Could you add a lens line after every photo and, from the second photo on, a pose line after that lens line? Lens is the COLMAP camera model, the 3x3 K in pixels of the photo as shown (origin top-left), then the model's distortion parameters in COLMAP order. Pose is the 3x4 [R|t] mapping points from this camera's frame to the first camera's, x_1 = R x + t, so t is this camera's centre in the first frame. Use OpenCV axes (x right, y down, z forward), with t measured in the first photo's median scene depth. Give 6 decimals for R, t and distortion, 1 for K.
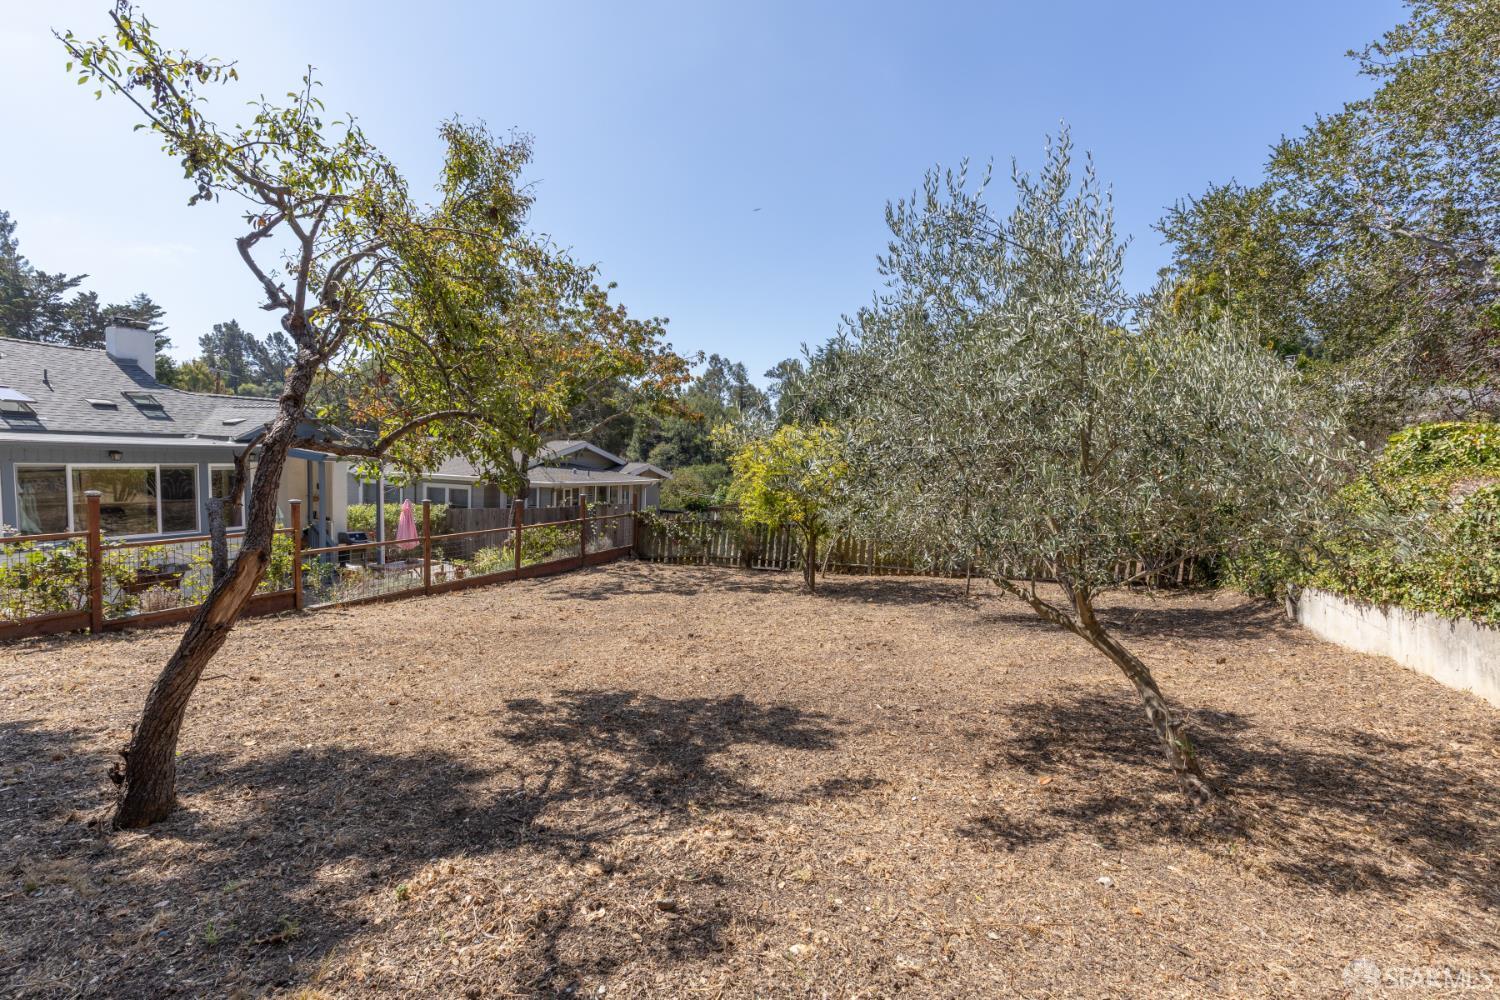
lens RADIAL K [[670.4, 0, 741.8], [0, 670.4, 503.6], [0, 0, 1]] dist [0.010005, -0.000831]
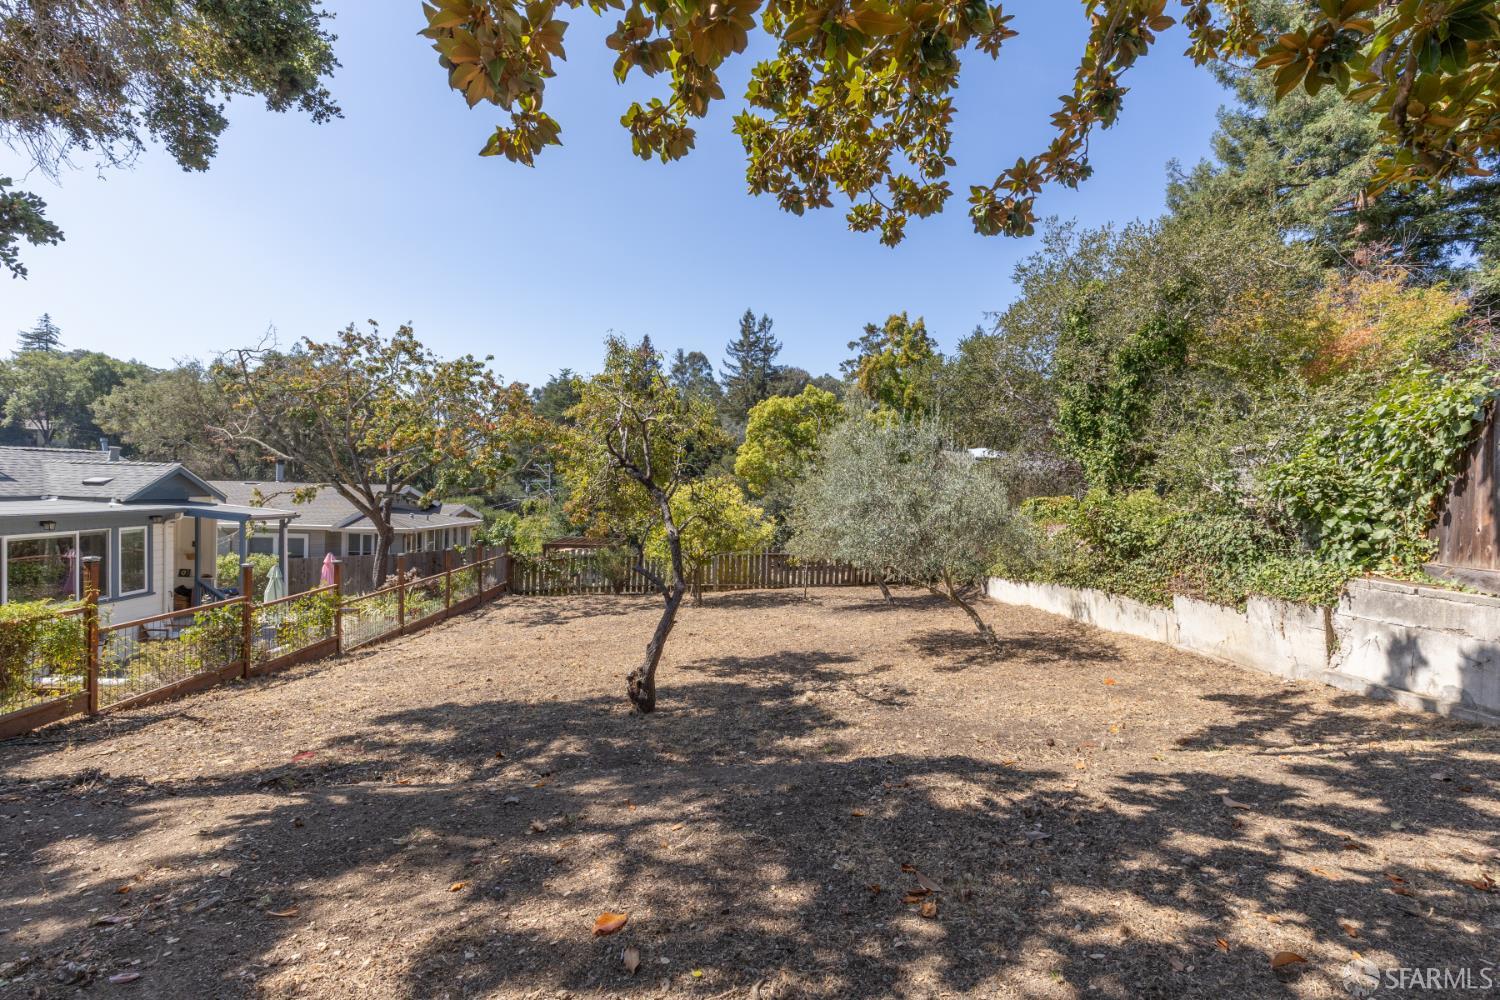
lens RADIAL K [[670.4, 0, 740.1], [0, 670.4, 496.1], [0, 0, 1]] dist [0.010005, -0.000831]
pose [[0.913776, -0.017185, 0.405854, -0.634403], [0.035605, 0.998648, -0.037880, -0.063663], [-0.404654, 0.049064, 0.913153, -0.512373]]
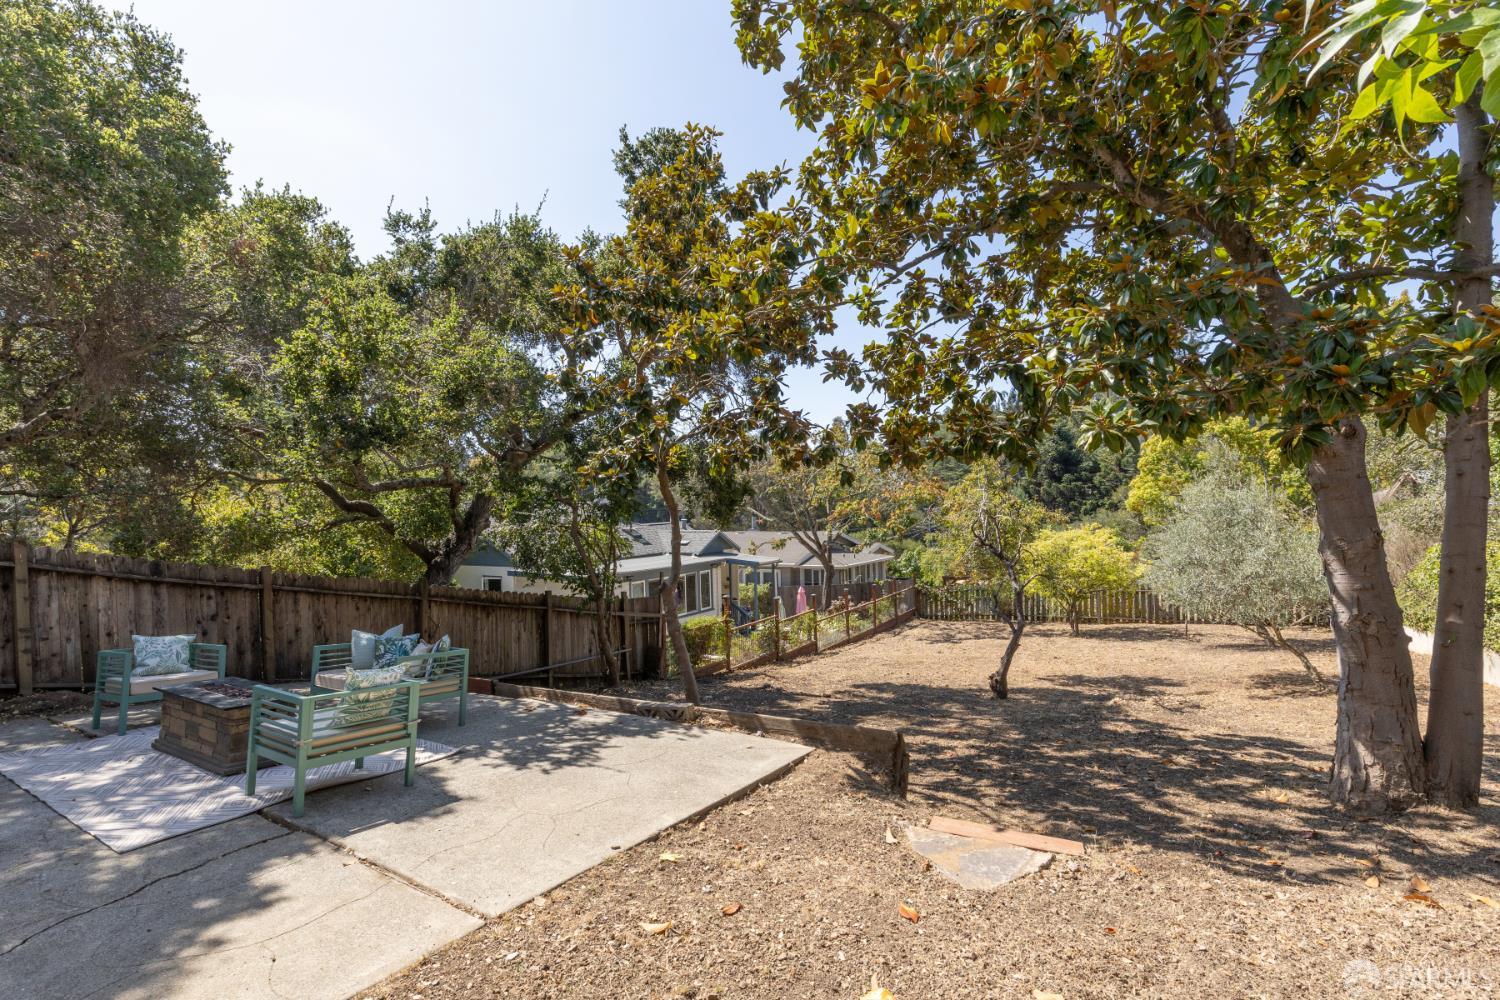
lens RADIAL K [[670.4, 0, 752.6], [0, 670.4, 502.3], [0, 0, 1]] dist [0.010005, -0.000831]
pose [[0.987487, -0.058888, -0.146296, -0.693038], [0.047076, 0.995442, -0.082936, -0.150882], [0.150513, 0.075011, 0.985758, -1.231863]]
